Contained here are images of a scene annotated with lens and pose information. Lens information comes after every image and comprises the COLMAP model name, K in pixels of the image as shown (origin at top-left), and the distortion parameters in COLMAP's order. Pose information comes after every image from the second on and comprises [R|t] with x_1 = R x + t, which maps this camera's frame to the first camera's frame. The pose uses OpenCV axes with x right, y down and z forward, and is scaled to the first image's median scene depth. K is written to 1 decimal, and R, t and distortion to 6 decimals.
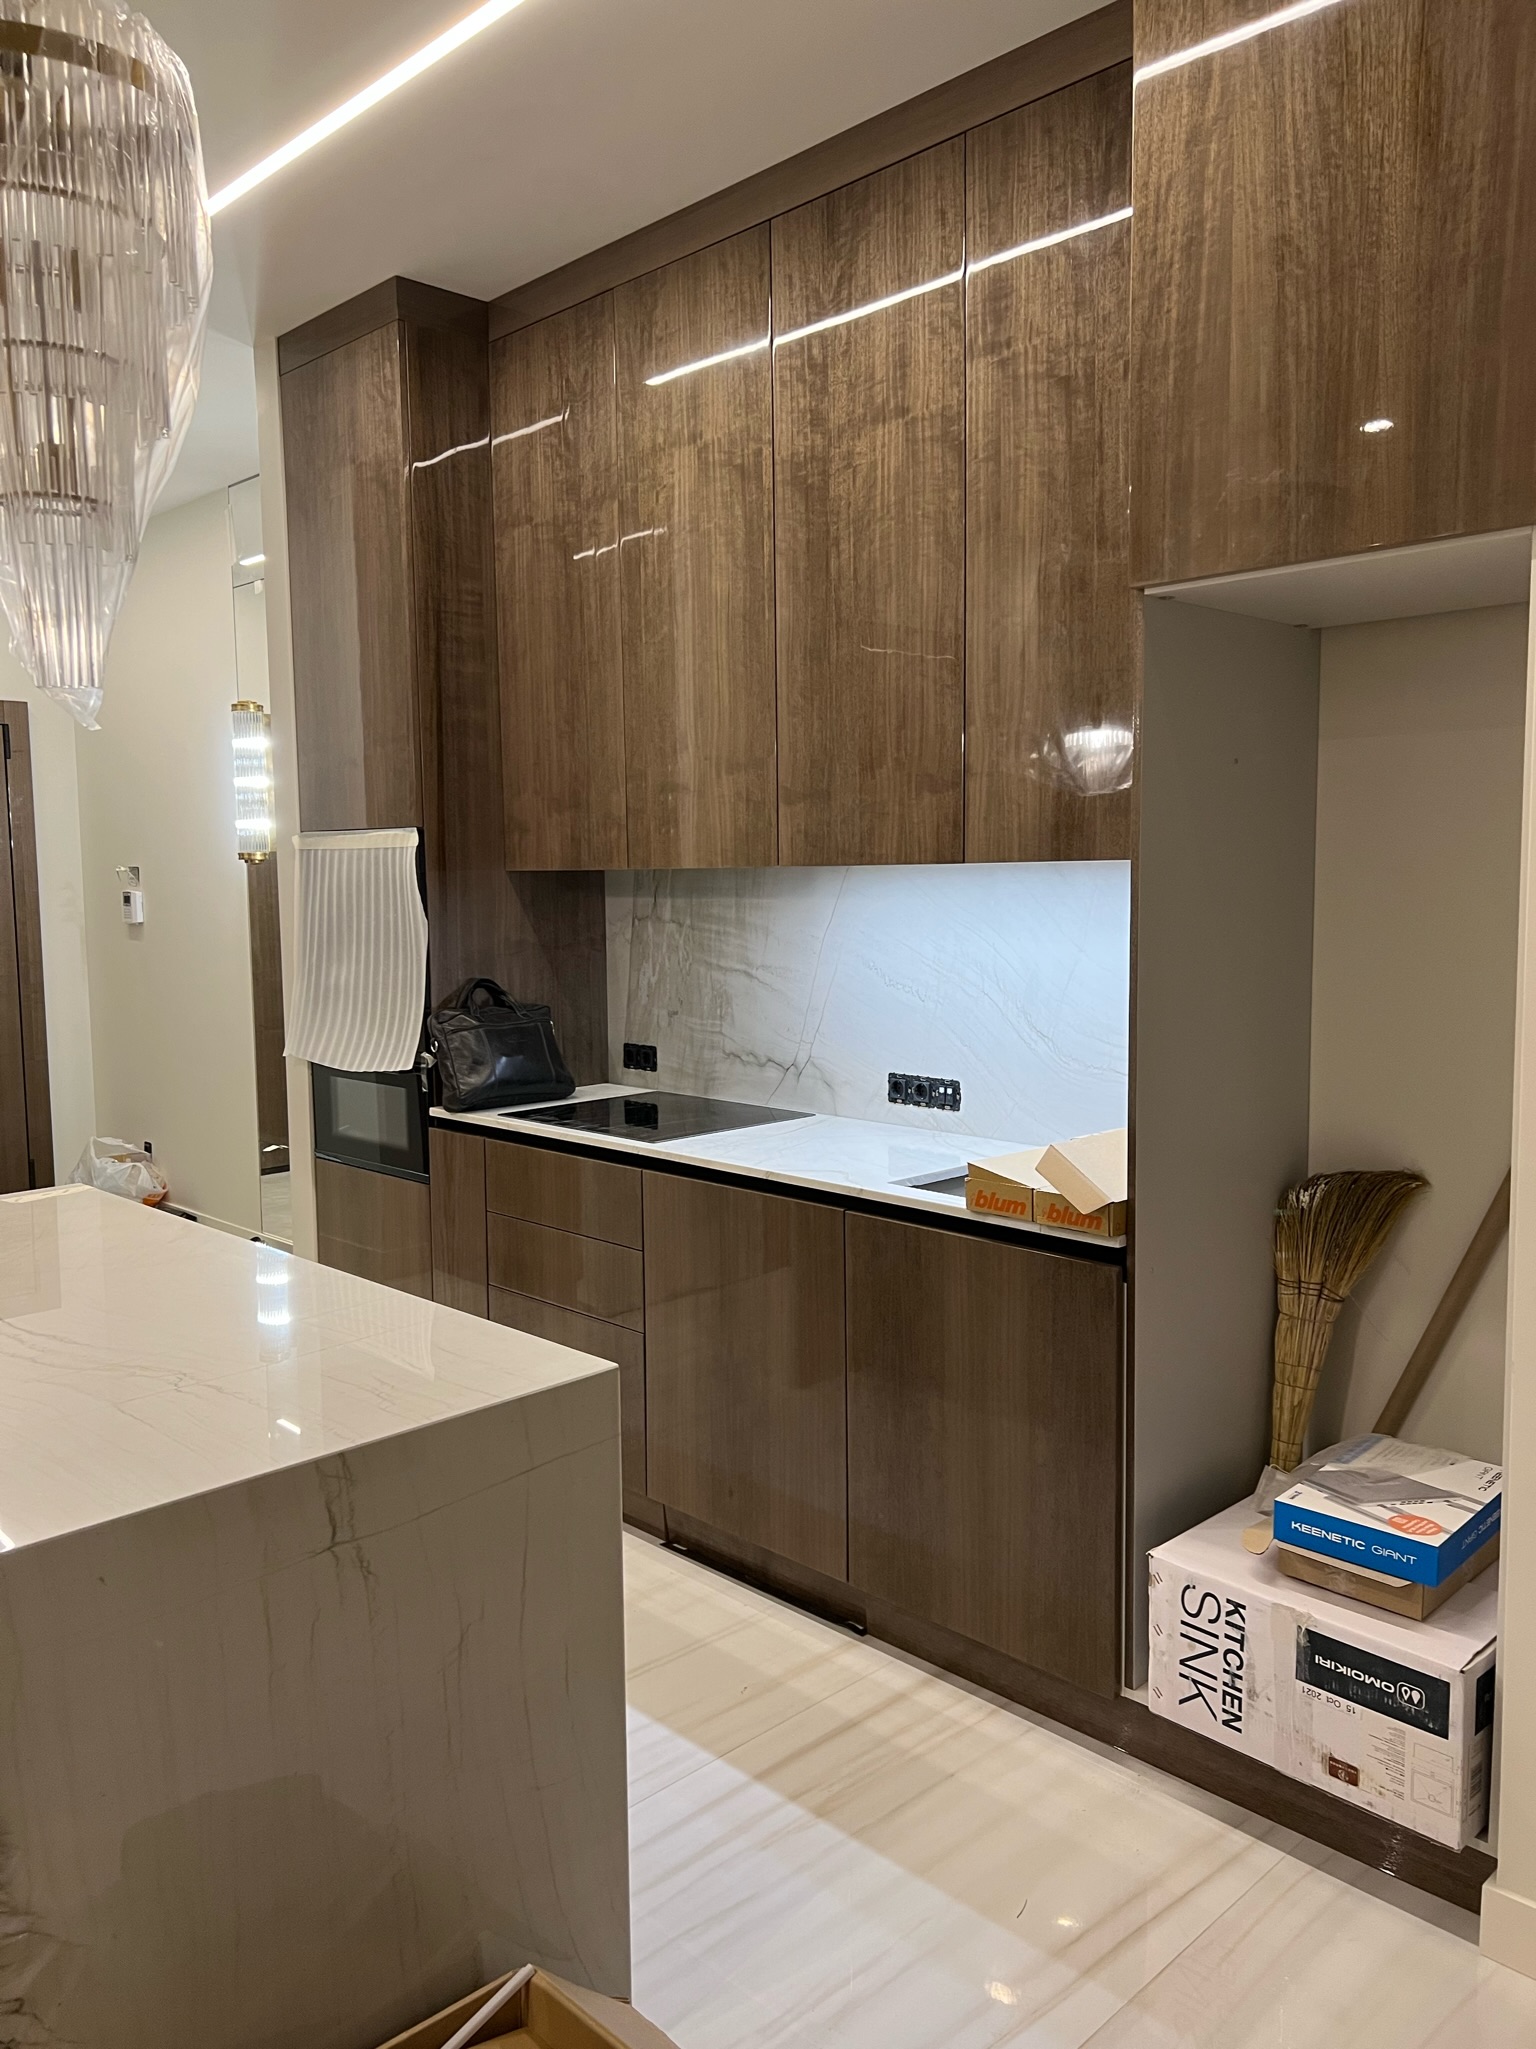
lens RADIAL K [[1559.7, 0, 772.9], [0, 1559.7, 1022.5], [0, 0, 1]] dist [0.053979, -0.055733]
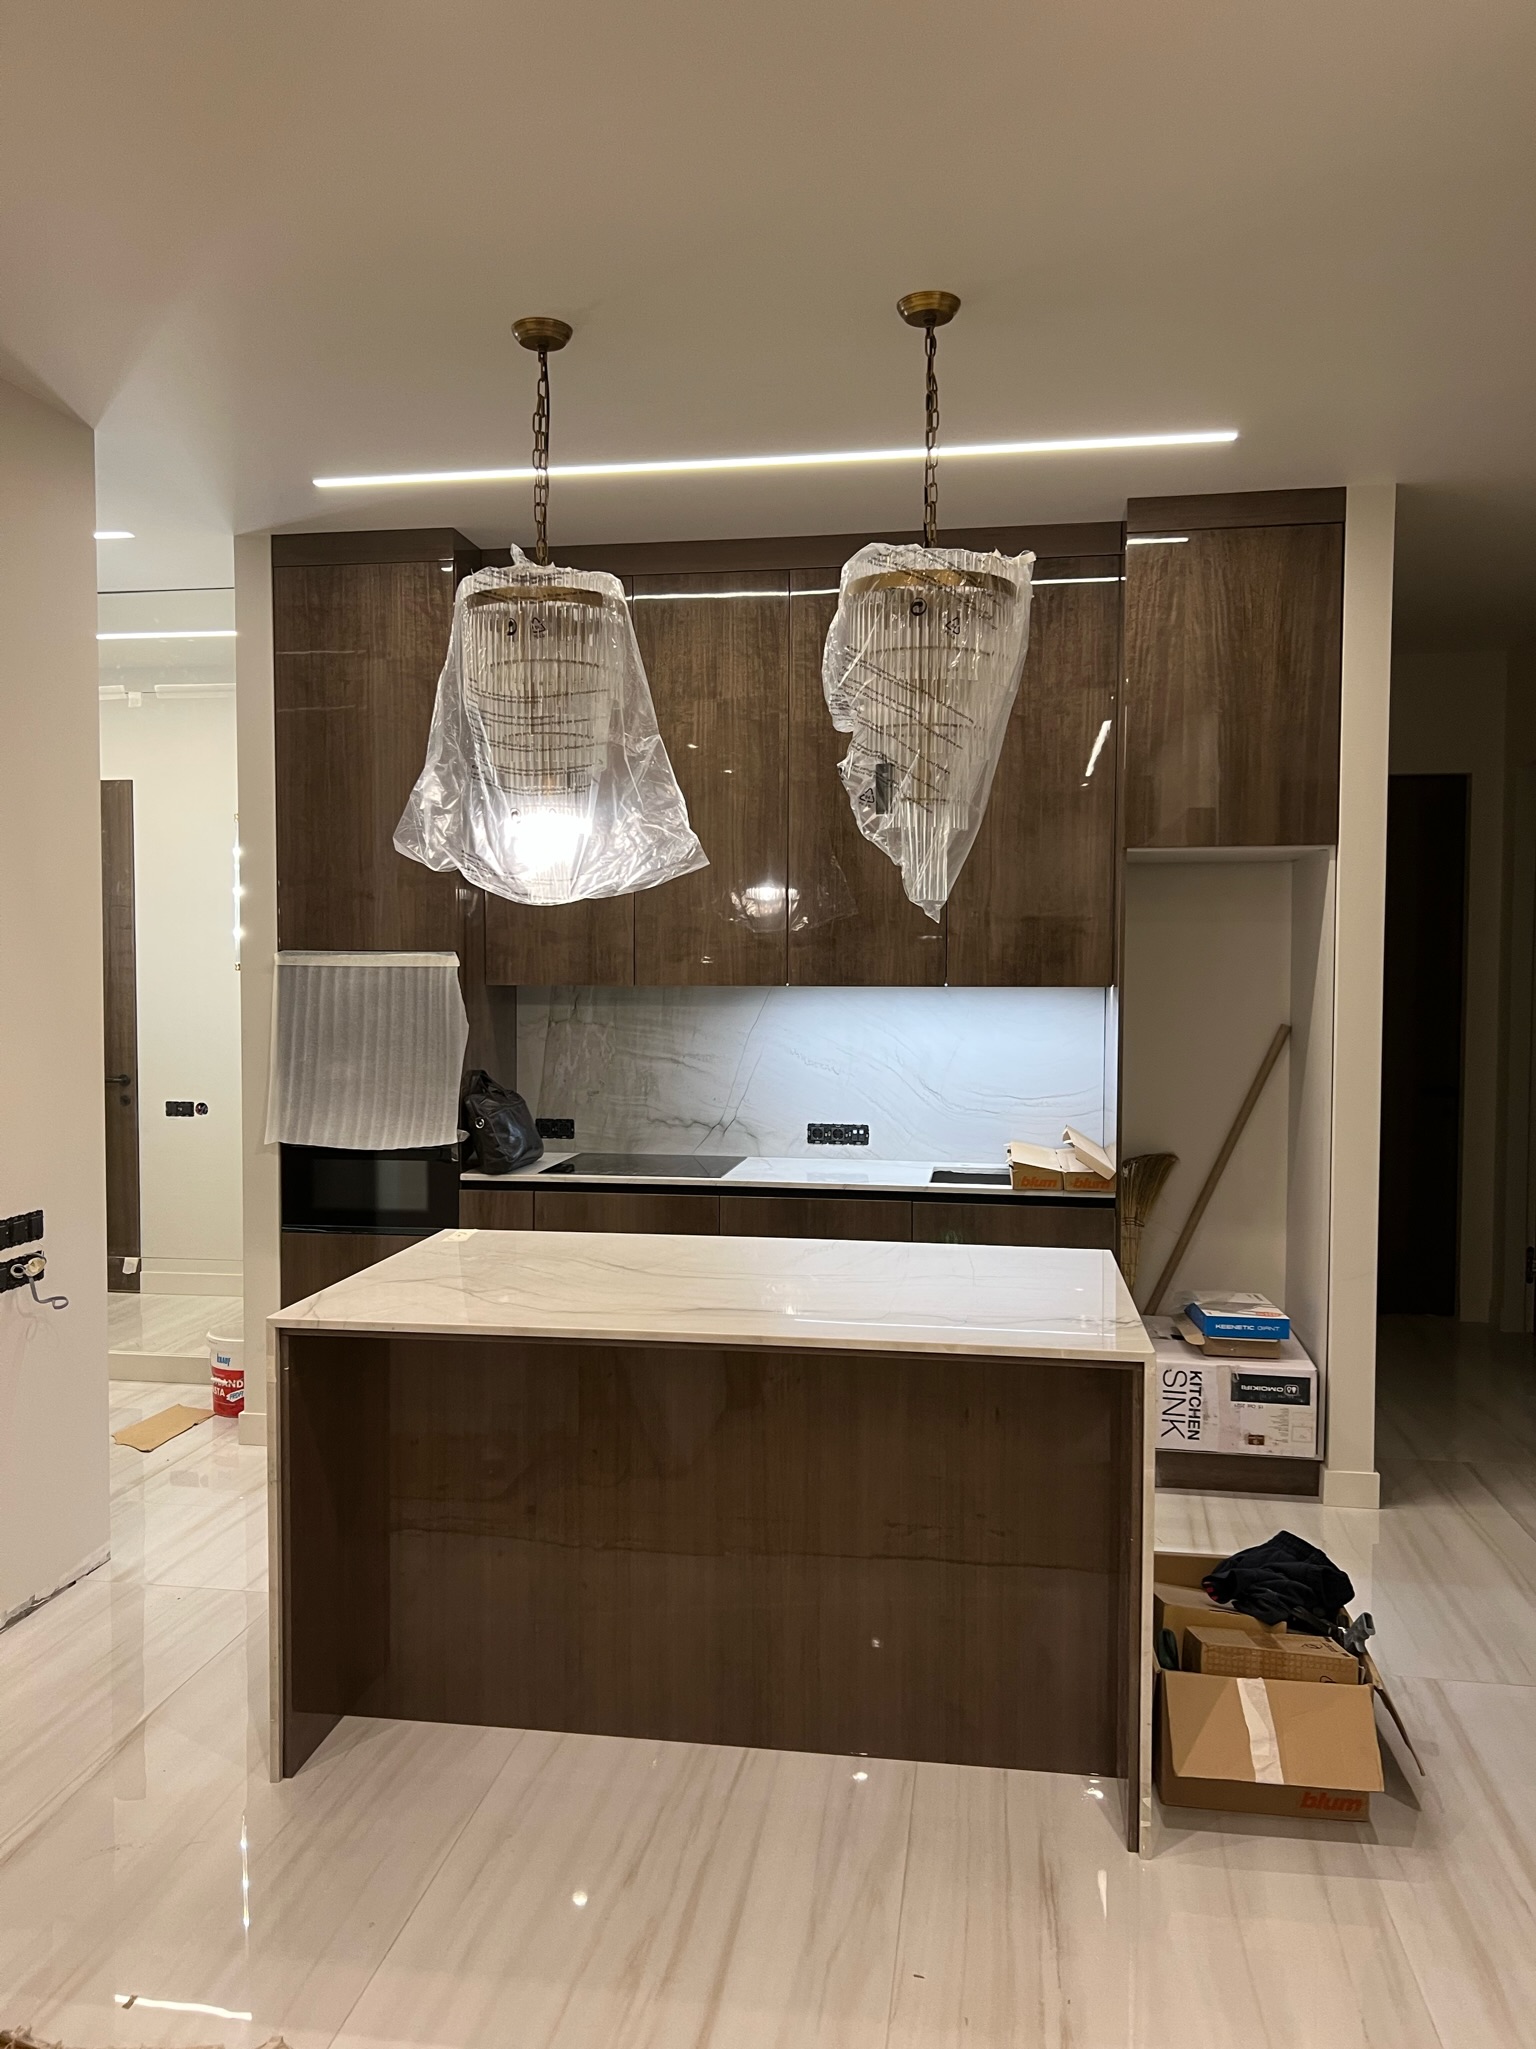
lens RADIAL K [[1559.7, 0, 740.2], [0, 1559.7, 1033.2], [0, 0, 1]] dist [0.053979, -0.055733]
pose [[0.801878, -0.014541, 0.597311, -0.913205], [0.046563, 0.998184, -0.038210, -0.000055], [-0.595671, 0.058452, 0.801099, -0.167353]]
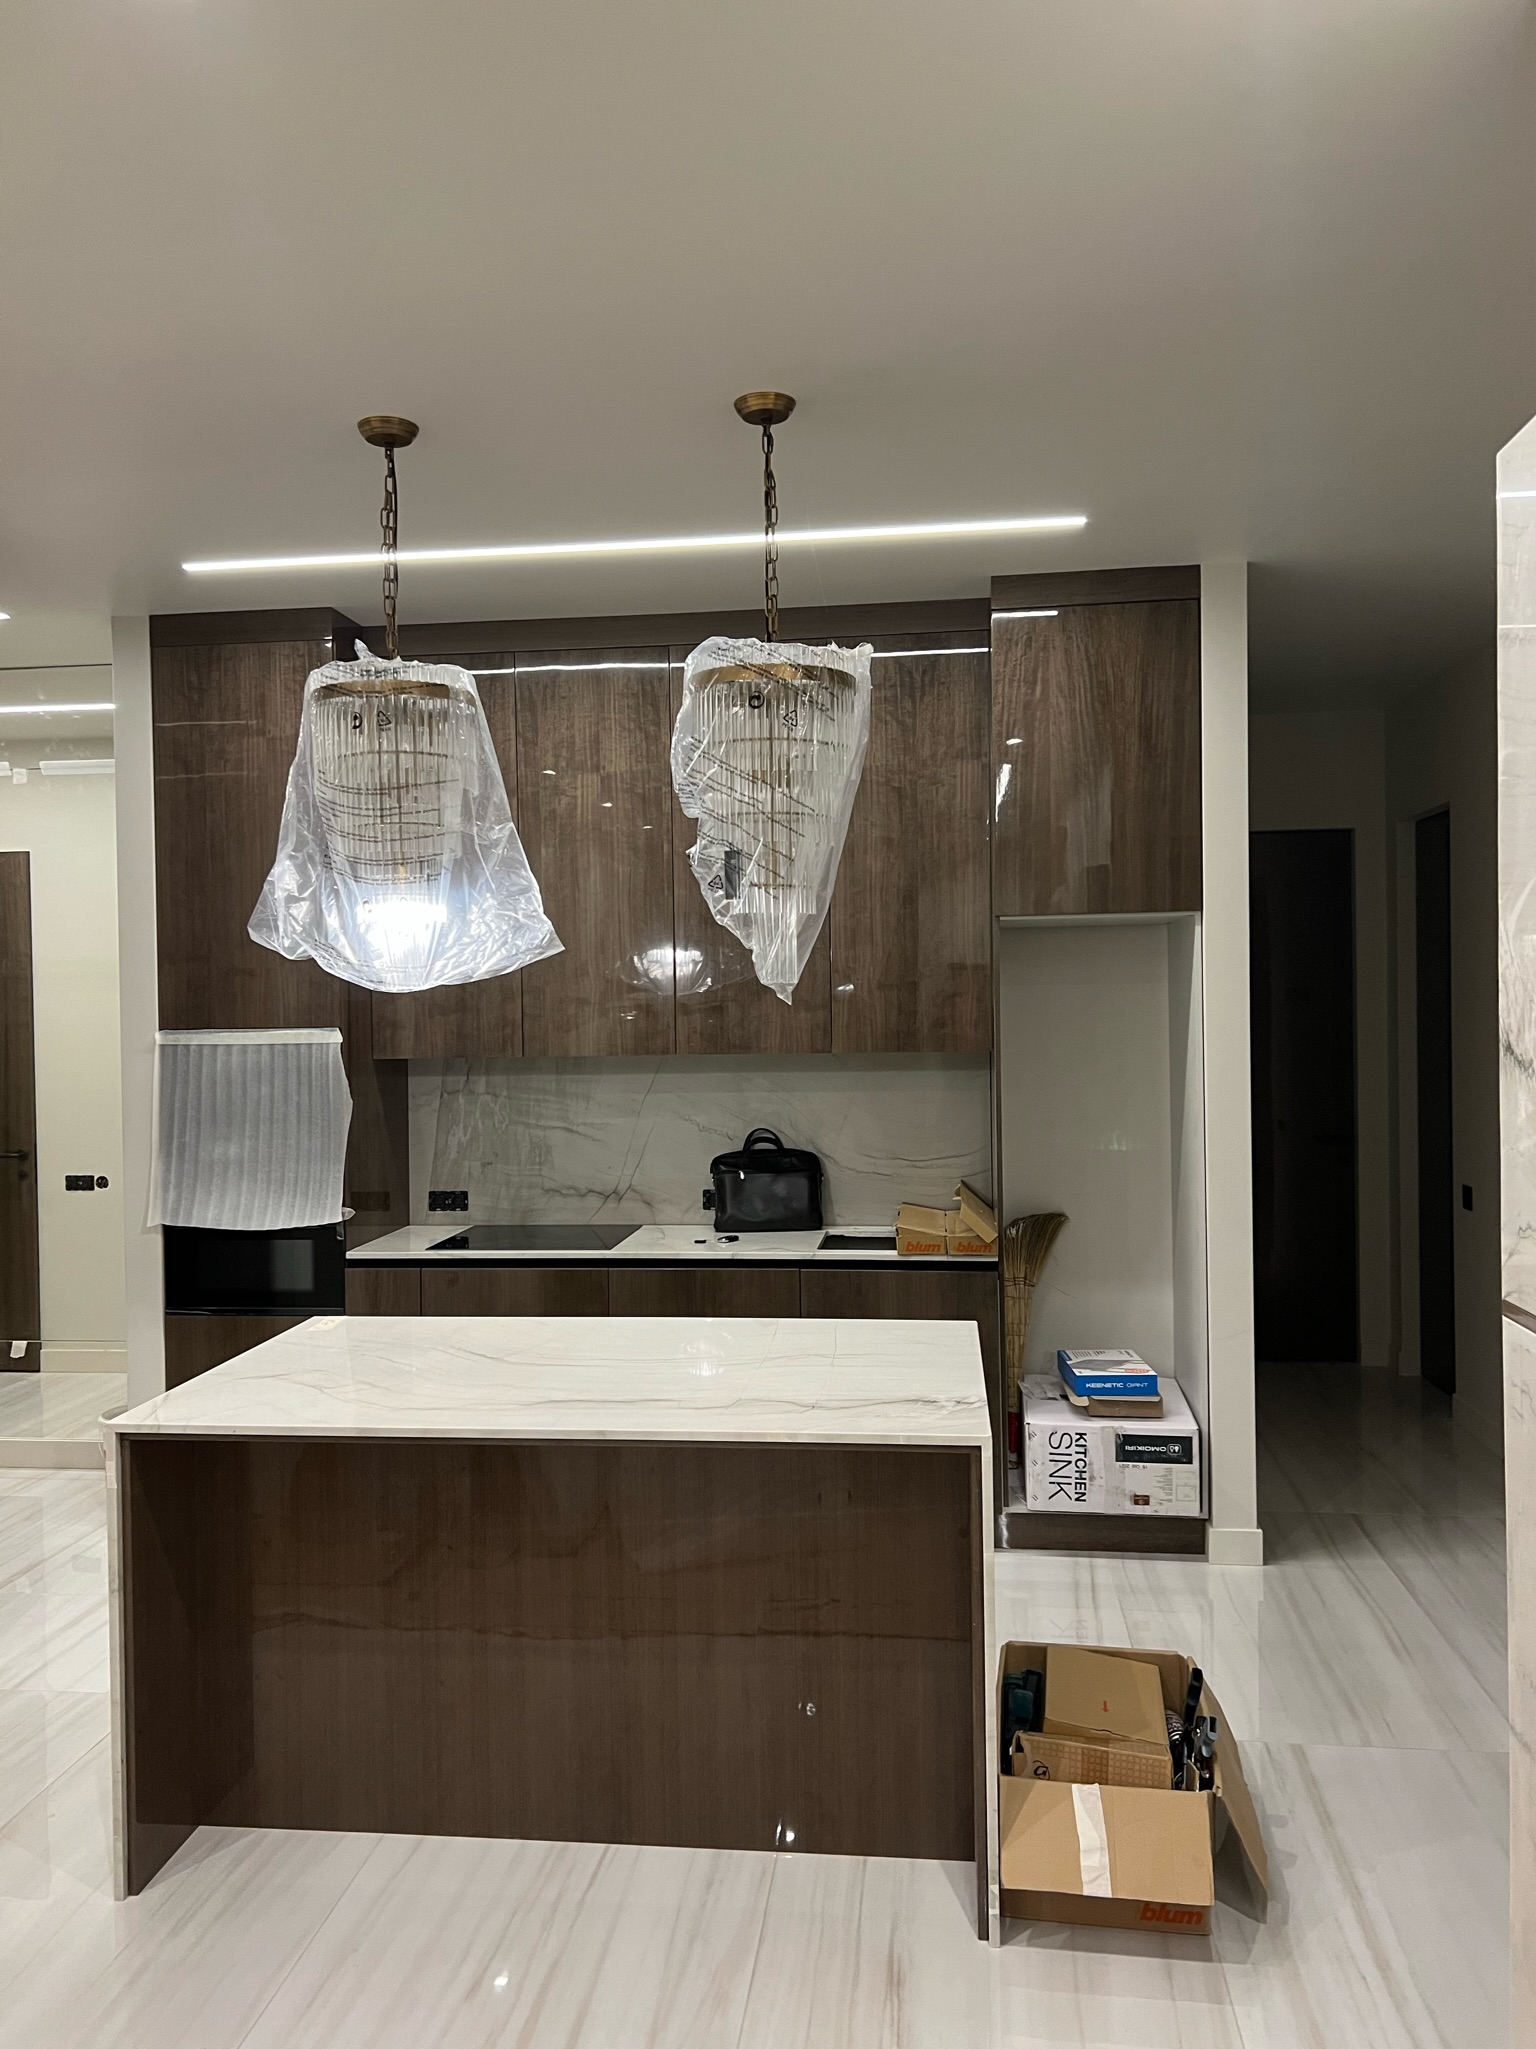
lens RADIAL K [[1559.7, 0, 756.8], [0, 1559.7, 1023.7], [0, 0, 1]] dist [0.053979, -0.055733]
pose [[0.778624, -0.010988, 0.627395, -0.864708], [0.067539, 0.995506, -0.066384, -0.025062], [-0.623846, 0.094062, 0.775866, -0.215702]]
